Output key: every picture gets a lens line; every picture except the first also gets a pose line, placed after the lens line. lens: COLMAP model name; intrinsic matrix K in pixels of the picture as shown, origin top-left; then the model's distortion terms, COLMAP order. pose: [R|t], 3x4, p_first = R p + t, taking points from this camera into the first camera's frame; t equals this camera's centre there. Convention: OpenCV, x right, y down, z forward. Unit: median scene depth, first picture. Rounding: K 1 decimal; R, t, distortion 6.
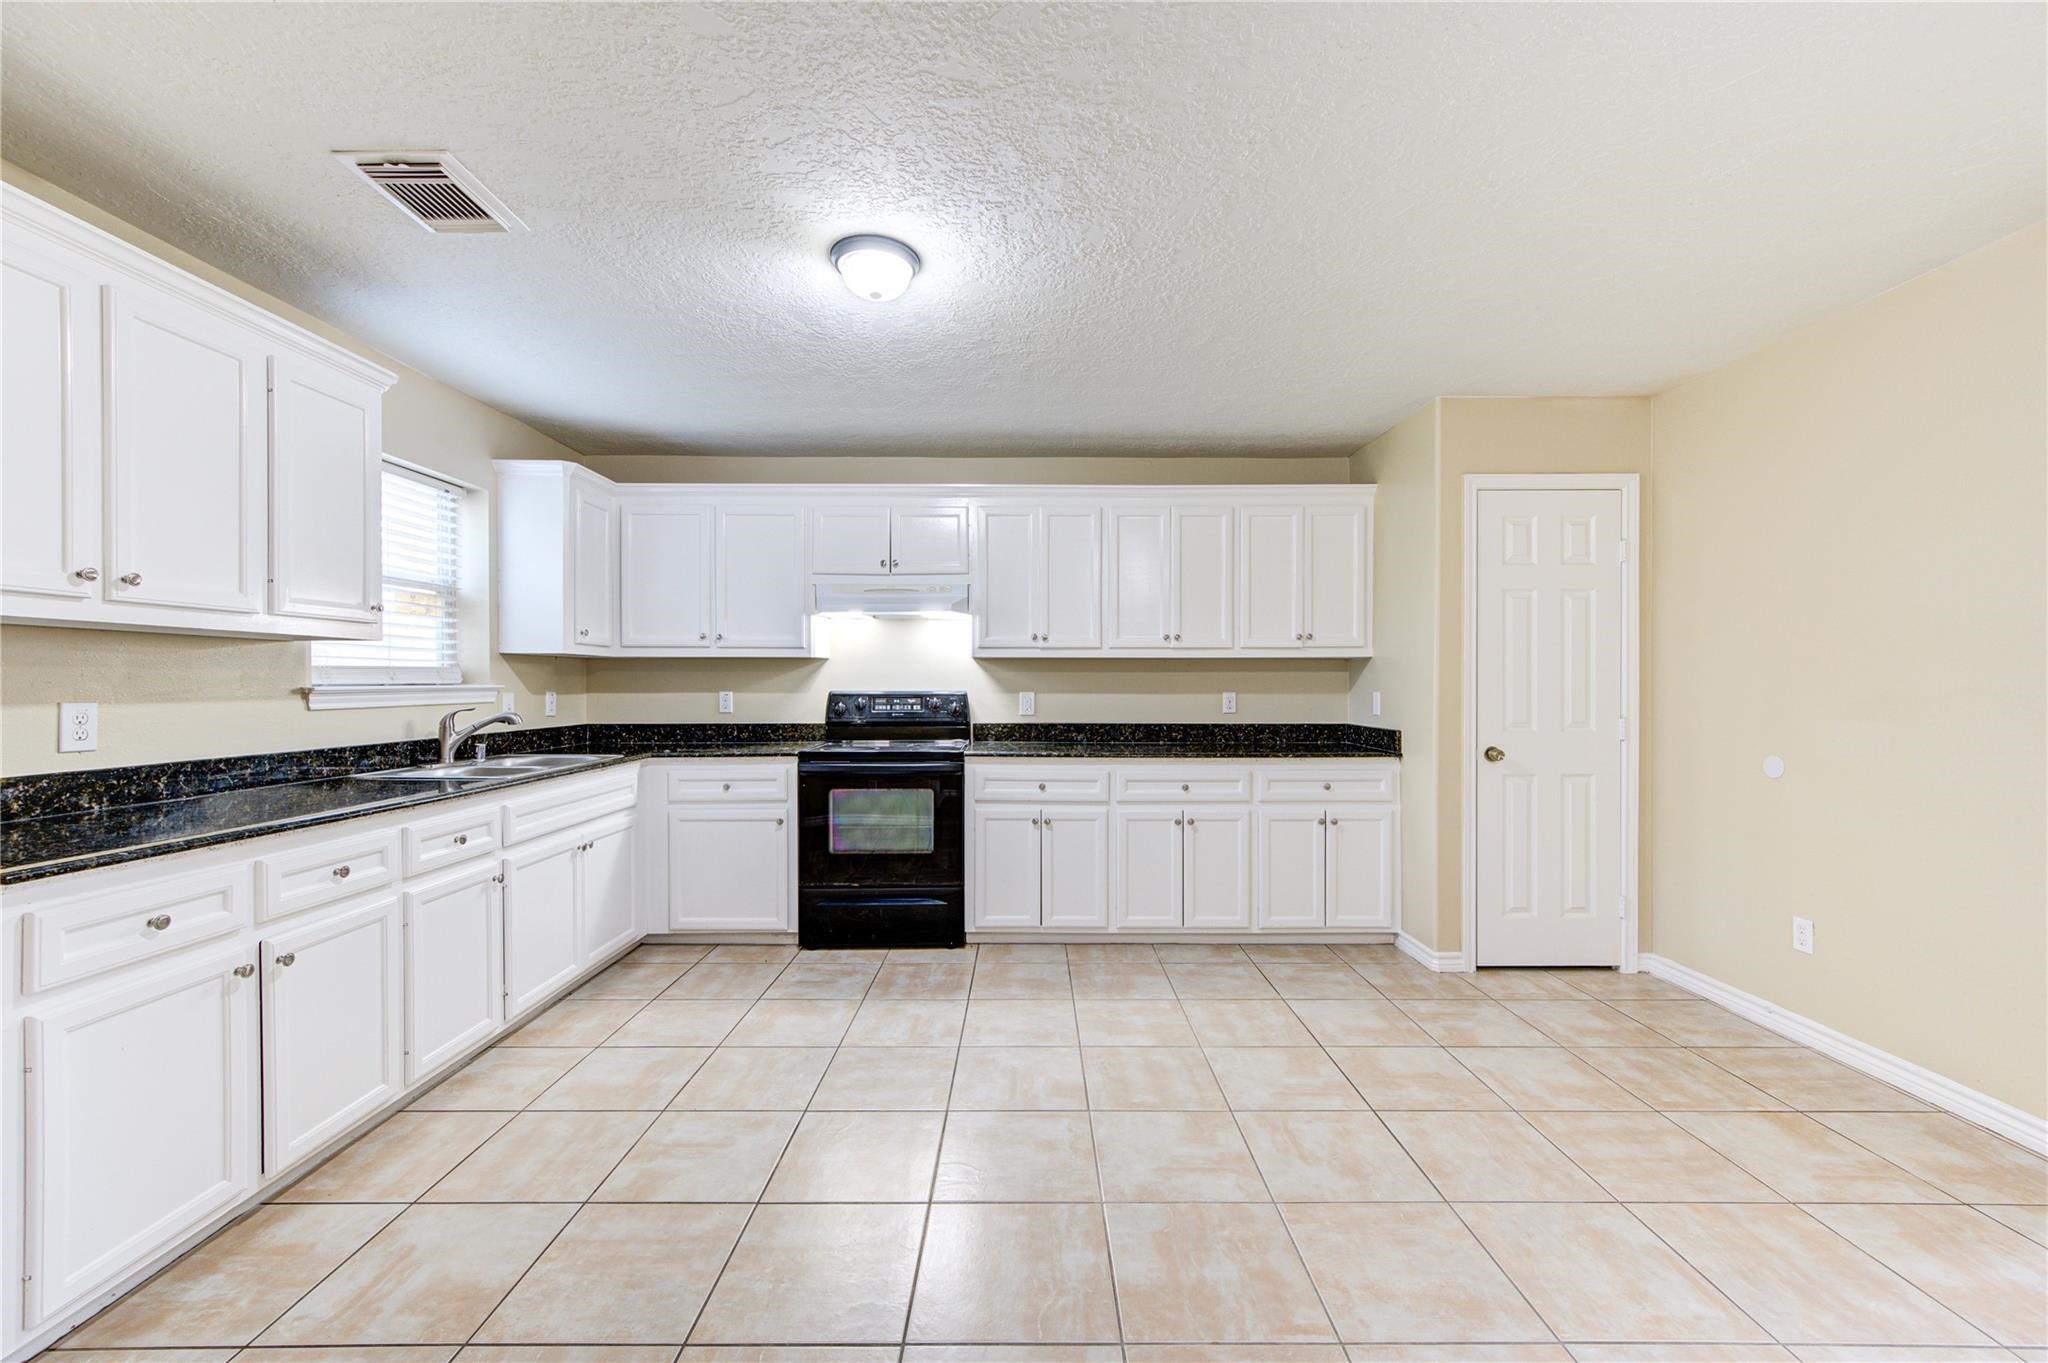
lens RADIAL K [[813.2, 0, 1023.1], [0, 813.2, 693.2], [0, 0, 1]] dist [-0.001154, -0.000696]
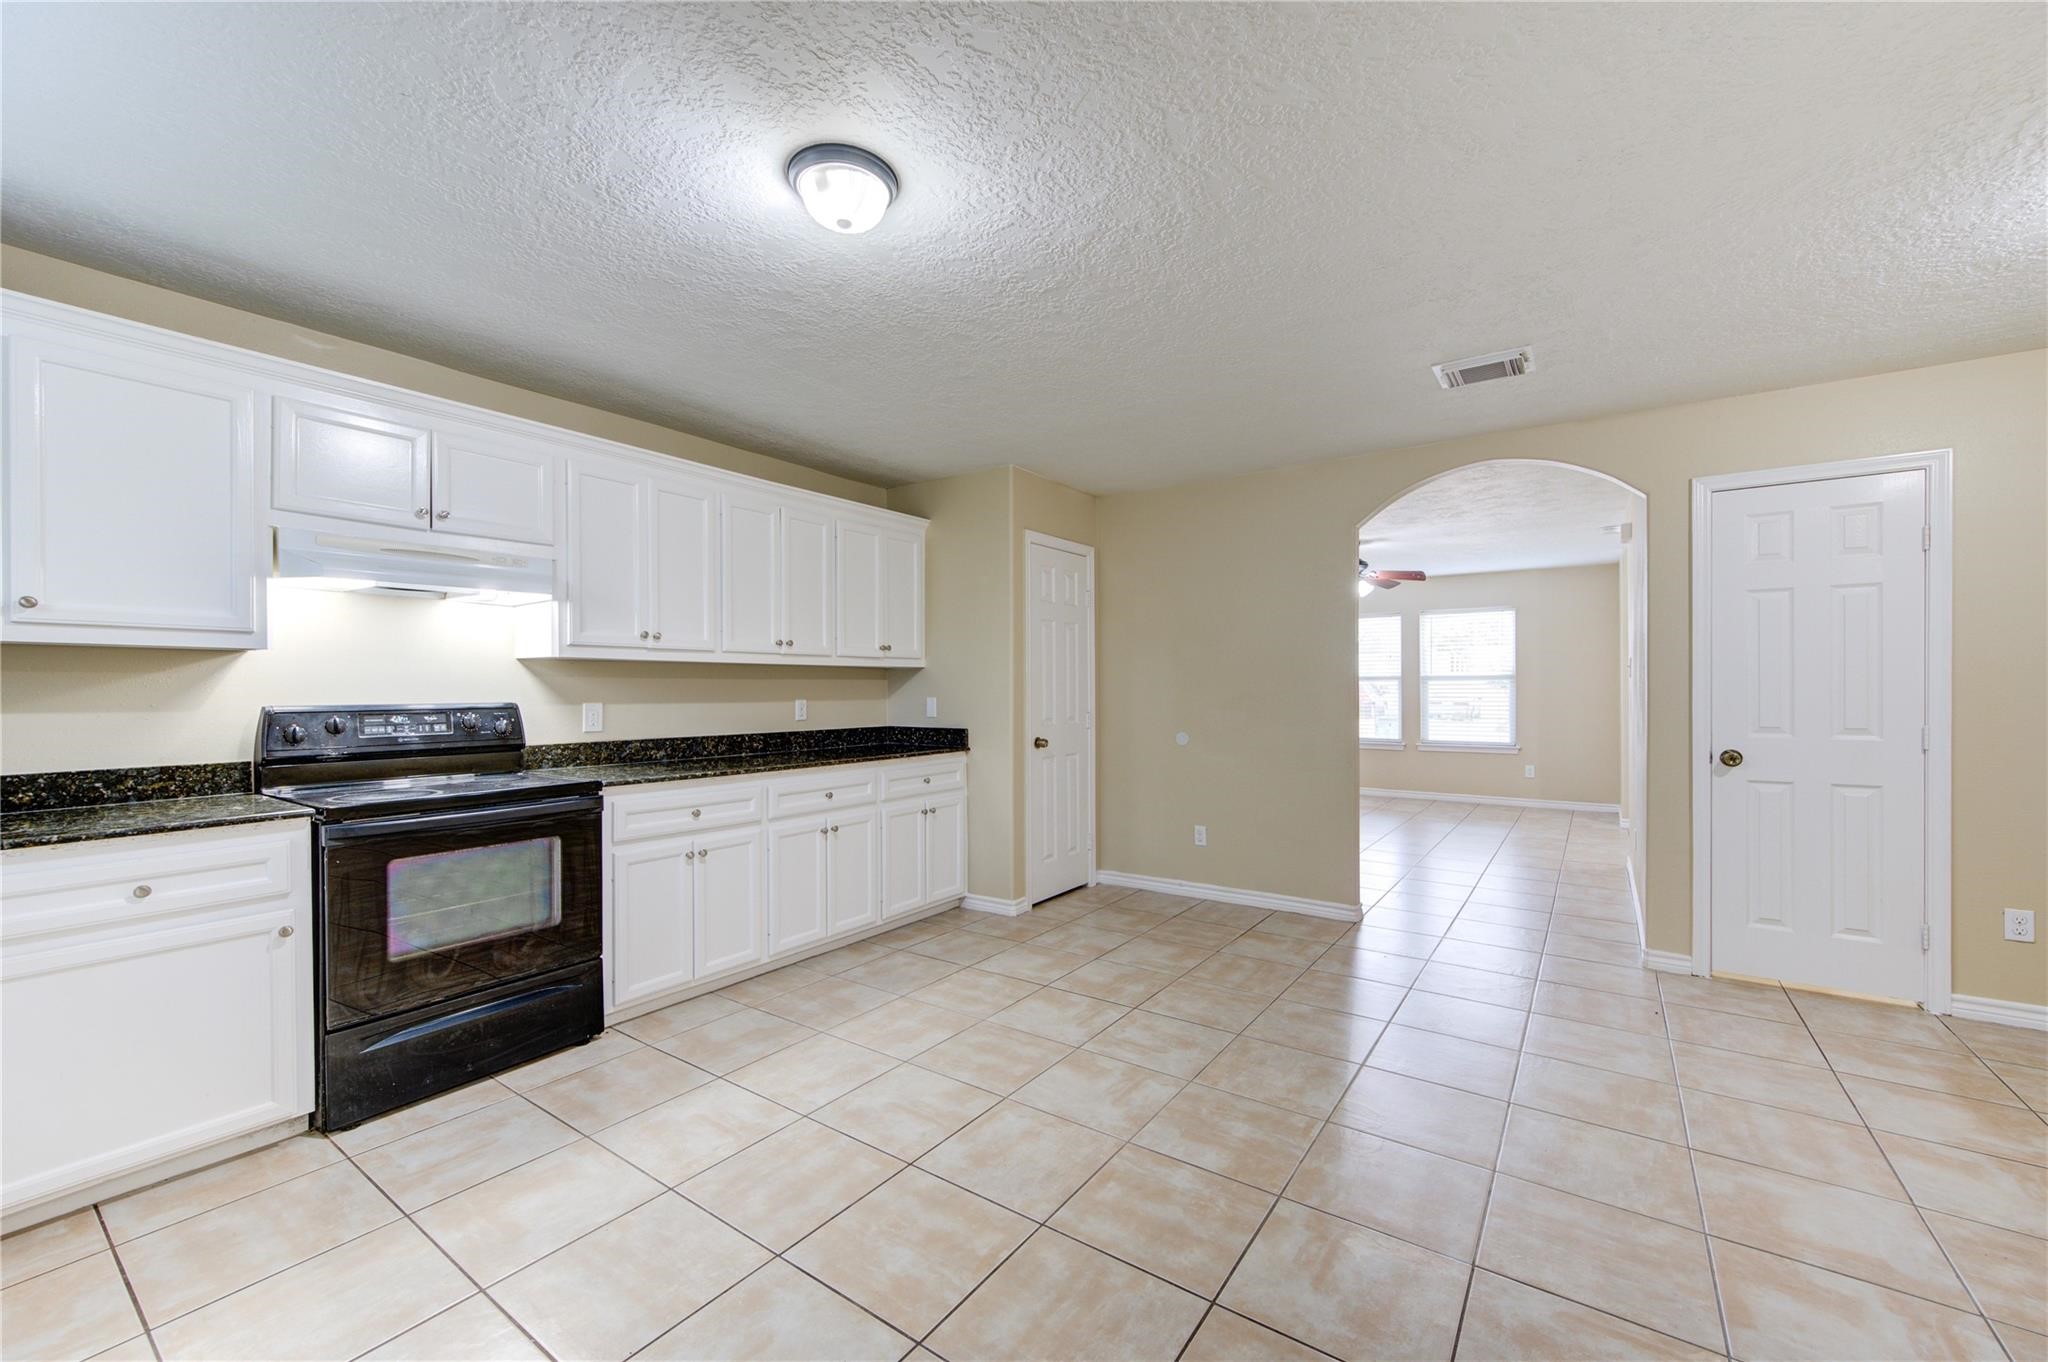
lens RADIAL K [[813.2, 0, 1023.5], [0, 813.2, 691.3], [0, 0, 1]] dist [-0.001154, -0.000696]
pose [[0.574898, -0.006265, 0.818201, -0.485874], [0.019089, 0.999801, -0.005756, 0.000209], [-0.818002, 0.018928, 0.574903, 0.241338]]
